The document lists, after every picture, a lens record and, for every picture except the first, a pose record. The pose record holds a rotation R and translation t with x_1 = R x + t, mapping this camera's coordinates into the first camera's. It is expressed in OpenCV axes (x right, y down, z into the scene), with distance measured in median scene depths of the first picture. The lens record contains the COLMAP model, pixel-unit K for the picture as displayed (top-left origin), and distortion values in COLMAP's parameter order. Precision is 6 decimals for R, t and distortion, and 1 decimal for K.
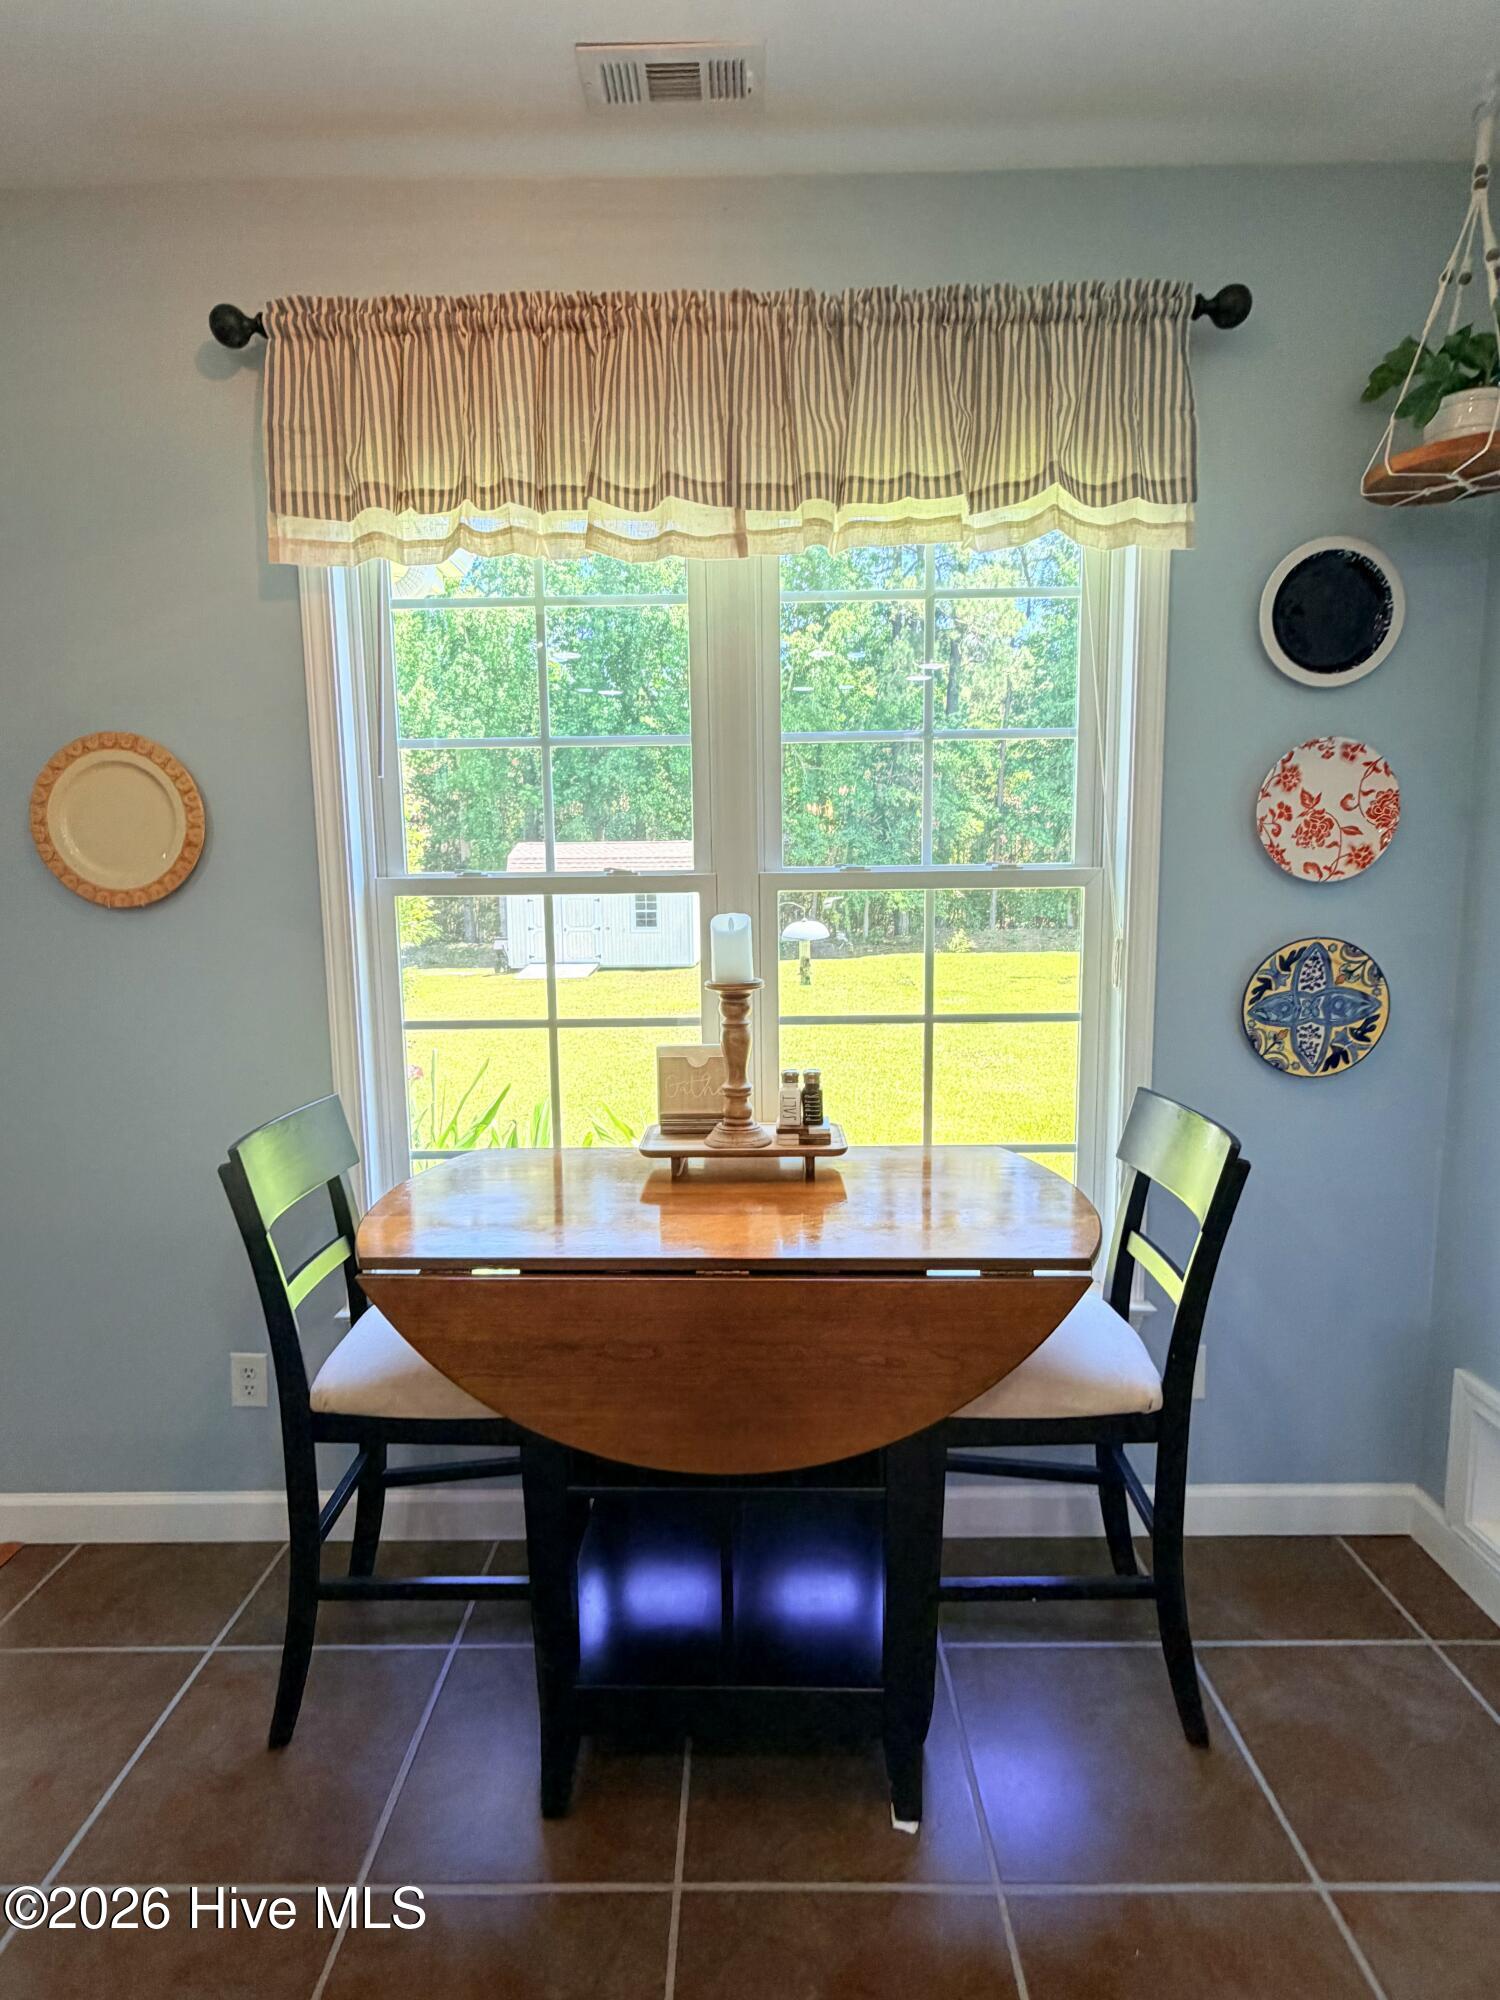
lens RADIAL K [[1012.9, 0, 750.0], [0, 1012.9, 1000.0], [0, 0, 1]] dist [0.000516, -0.000466]
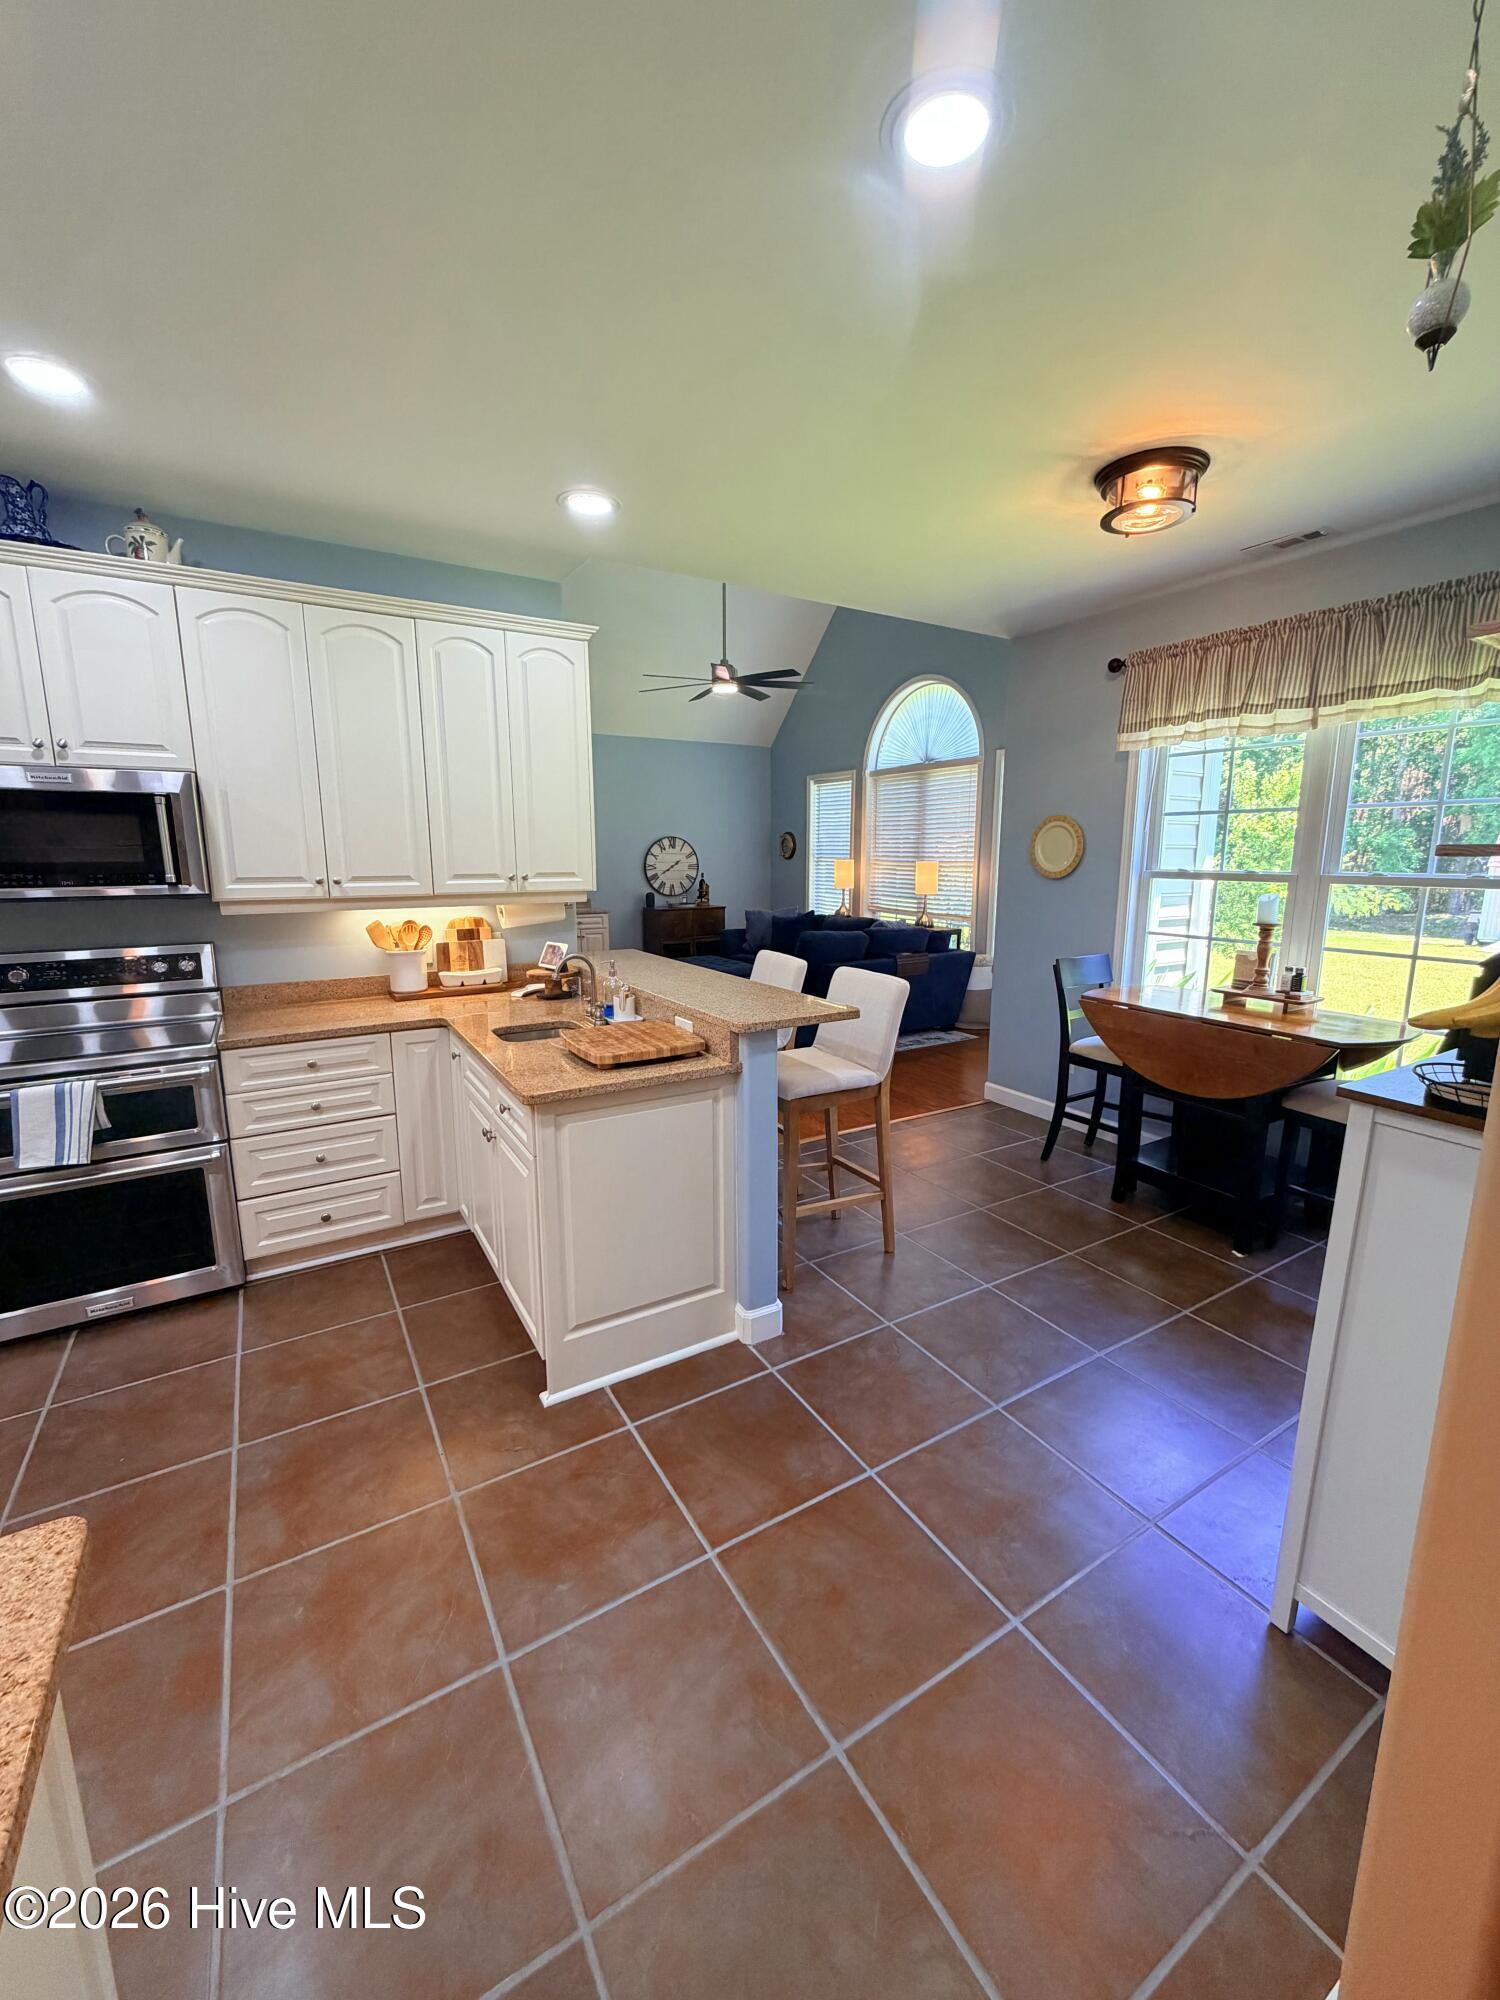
lens RADIAL K [[800.6, 0, 749.4], [0, 800.6, 993.6], [0, 0, 1]] dist [0.002466, 0.000316]
pose [[0.529507, 0.158951, -0.833281, 0.888172], [-0.107510, 0.986942, 0.119945, 0.046669], [0.841465, 0.026074, 0.539682, -0.946991]]
